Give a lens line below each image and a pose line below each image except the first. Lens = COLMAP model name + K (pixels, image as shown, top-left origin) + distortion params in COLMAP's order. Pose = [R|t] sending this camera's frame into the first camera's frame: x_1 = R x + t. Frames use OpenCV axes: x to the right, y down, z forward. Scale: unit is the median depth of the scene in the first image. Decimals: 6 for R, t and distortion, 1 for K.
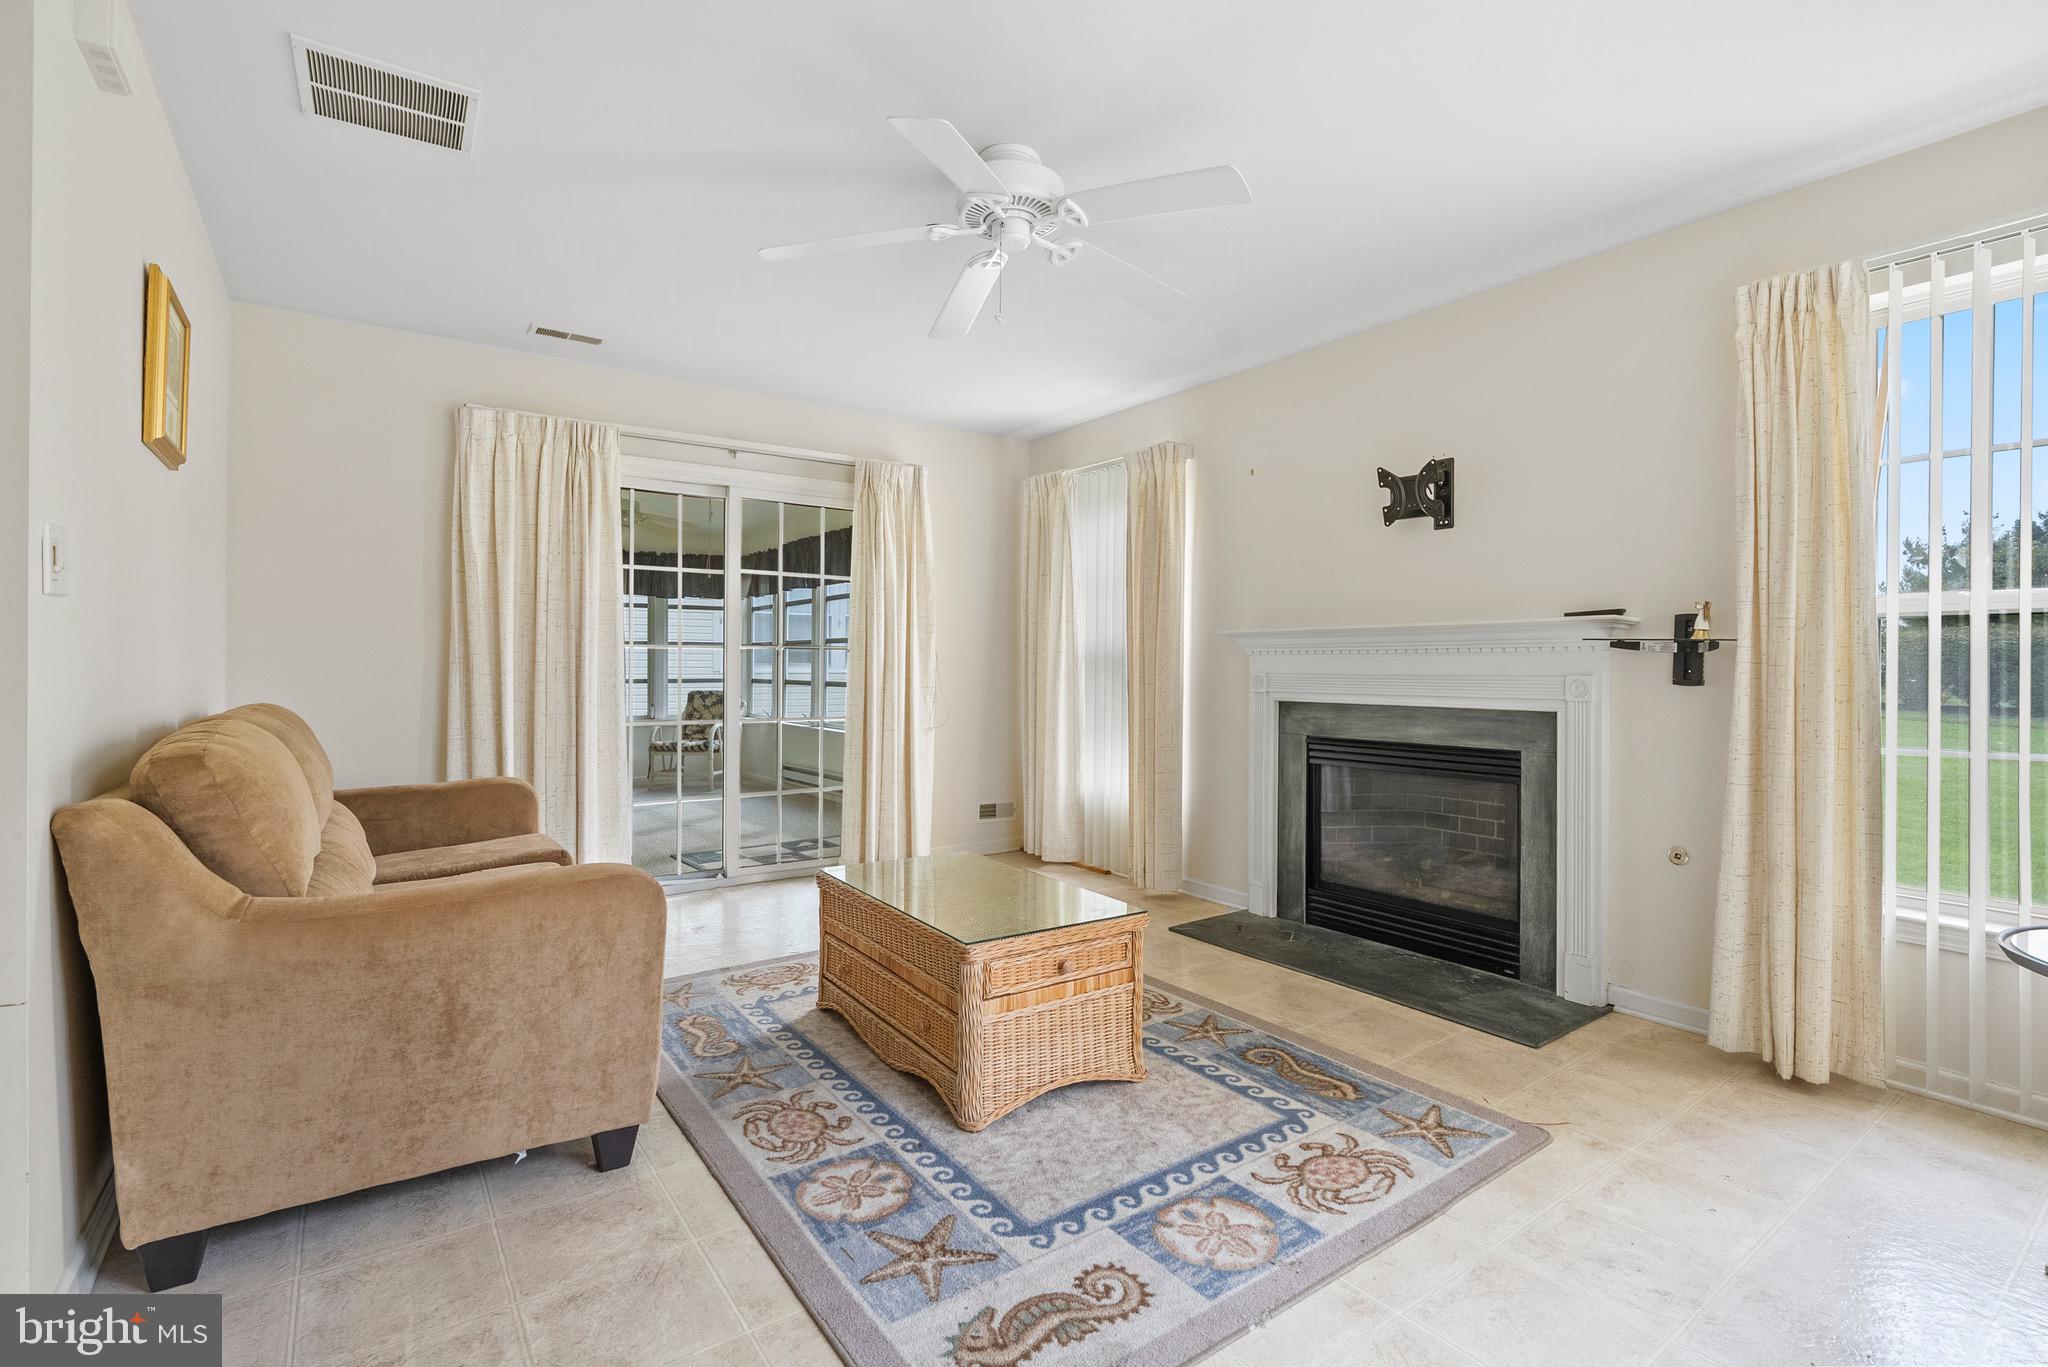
lens RADIAL K [[942.1, 0, 1025.1], [0, 942.1, 671.9], [0, 0, 1]] dist [-0.016192, 0.004332]
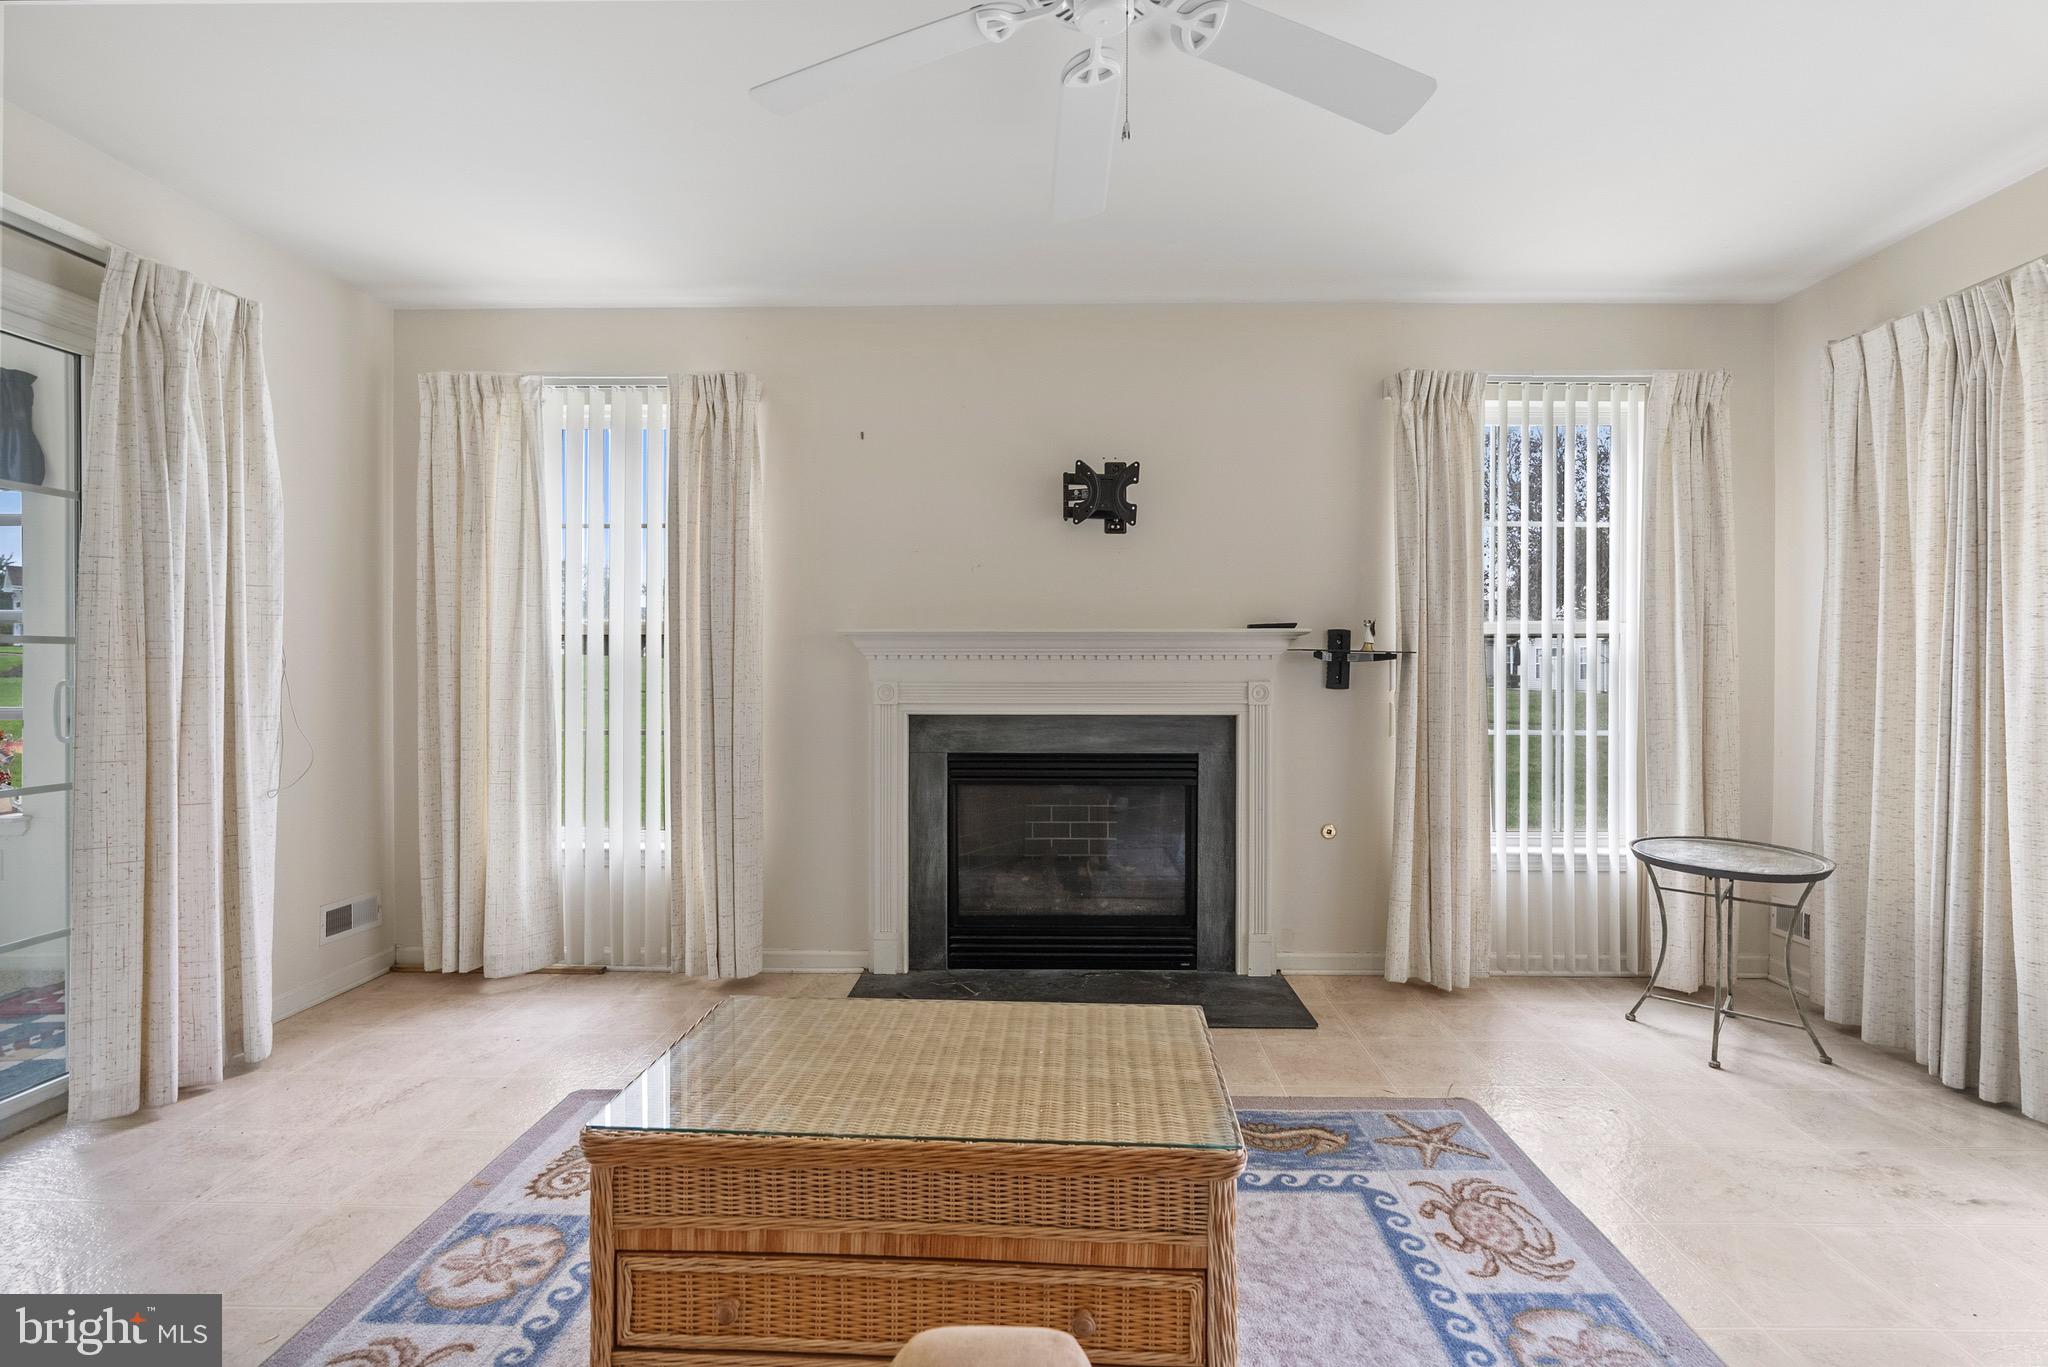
lens RADIAL K [[942.1, 0, 1021.4], [0, 942.1, 678.8], [0, 0, 1]] dist [-0.016192, 0.004332]
pose [[0.596605, -0.014537, 0.802403, -0.474757], [0.006698, 0.999891, 0.013135, -0.016044], [-0.802507, -0.002462, 0.596638, 0.571827]]
